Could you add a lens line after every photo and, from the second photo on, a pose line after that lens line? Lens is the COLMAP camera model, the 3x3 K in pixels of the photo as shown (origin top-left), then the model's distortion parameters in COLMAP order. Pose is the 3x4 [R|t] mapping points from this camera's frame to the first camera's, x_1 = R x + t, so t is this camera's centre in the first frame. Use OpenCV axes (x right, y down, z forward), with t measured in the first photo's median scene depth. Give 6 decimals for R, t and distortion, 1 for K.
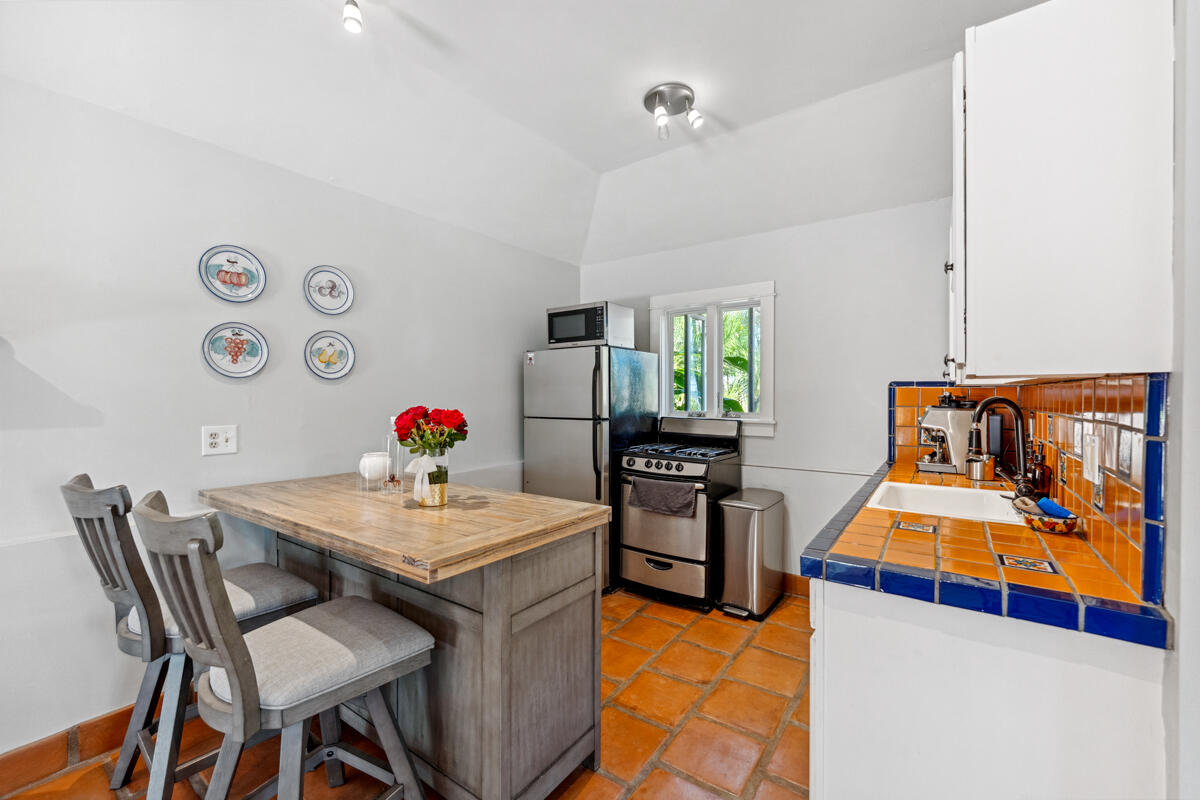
lens RADIAL K [[487.3, 0, 600.0], [0, 487.3, 400.0], [0, 0, 1]] dist [-0.000028, 0.000042]
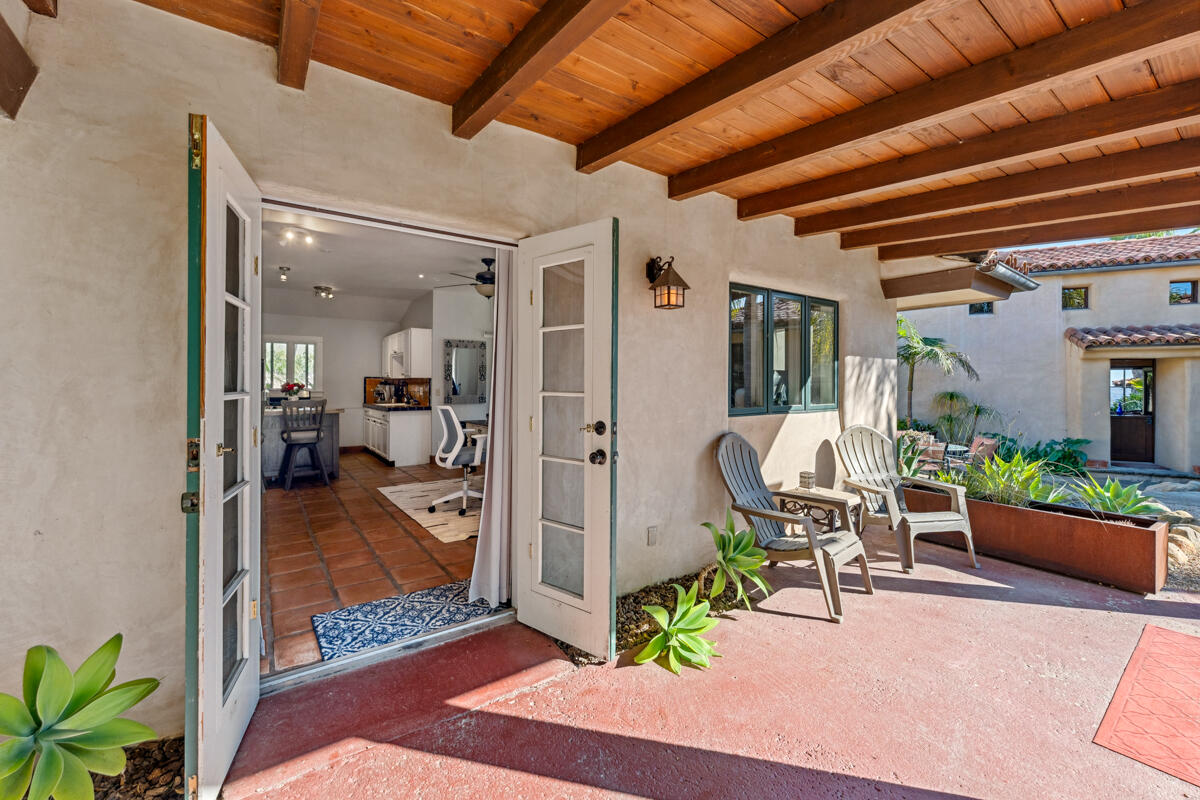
lens RADIAL K [[483.9, 0, 598.7], [0, 483.9, 396.2], [0, 0, 1]] dist [0.000667, 0.000116]
pose [[0.346473, -0.004813, 0.938047, -1.842922], [0.011177, 0.999937, 0.001002, 0.101208], [-0.937993, 0.010137, 0.346505, -1.530383]]
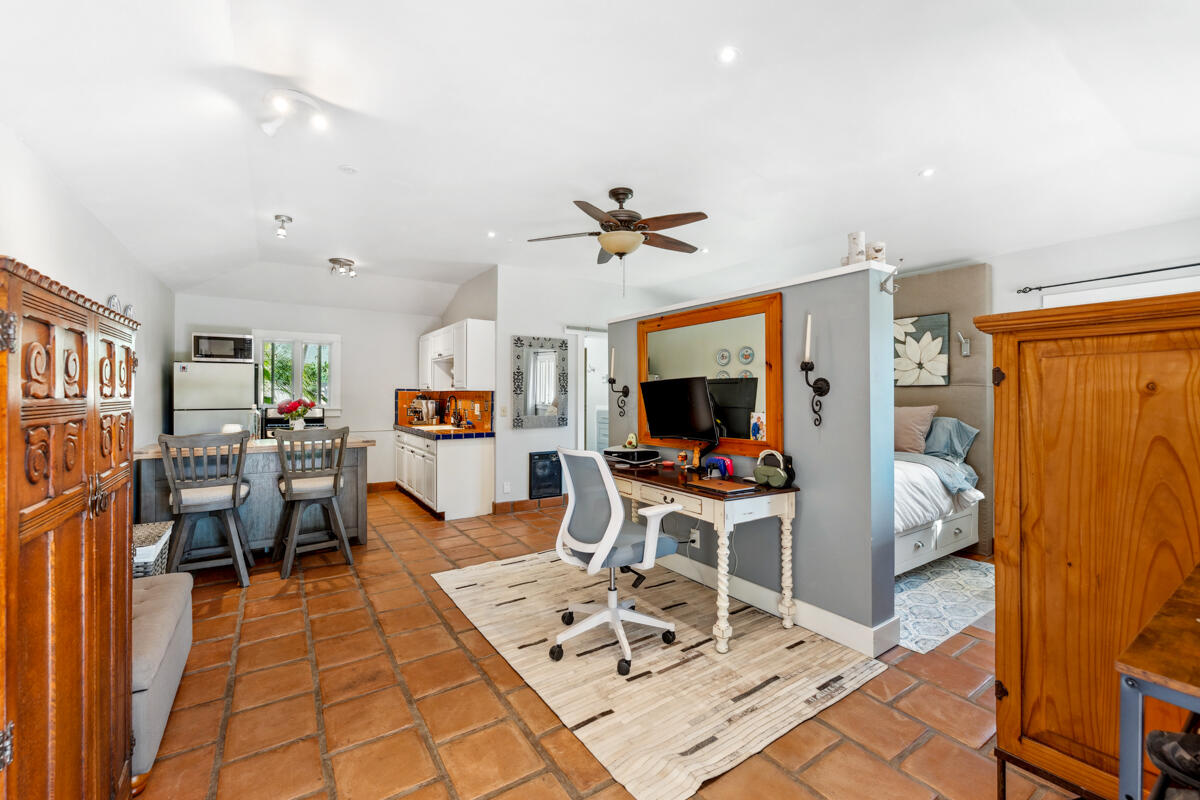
lens RADIAL K [[484.2, 0, 600.0], [0, 484.2, 400.0], [0, 0, 1]] dist [0.000599, 0.000193]
pose [[0.365294, 0.001880, 0.930890, -1.220058], [0.013559, 0.999881, -0.007340, 0.044631], [-0.930794, 0.015304, 0.365225, -0.765131]]
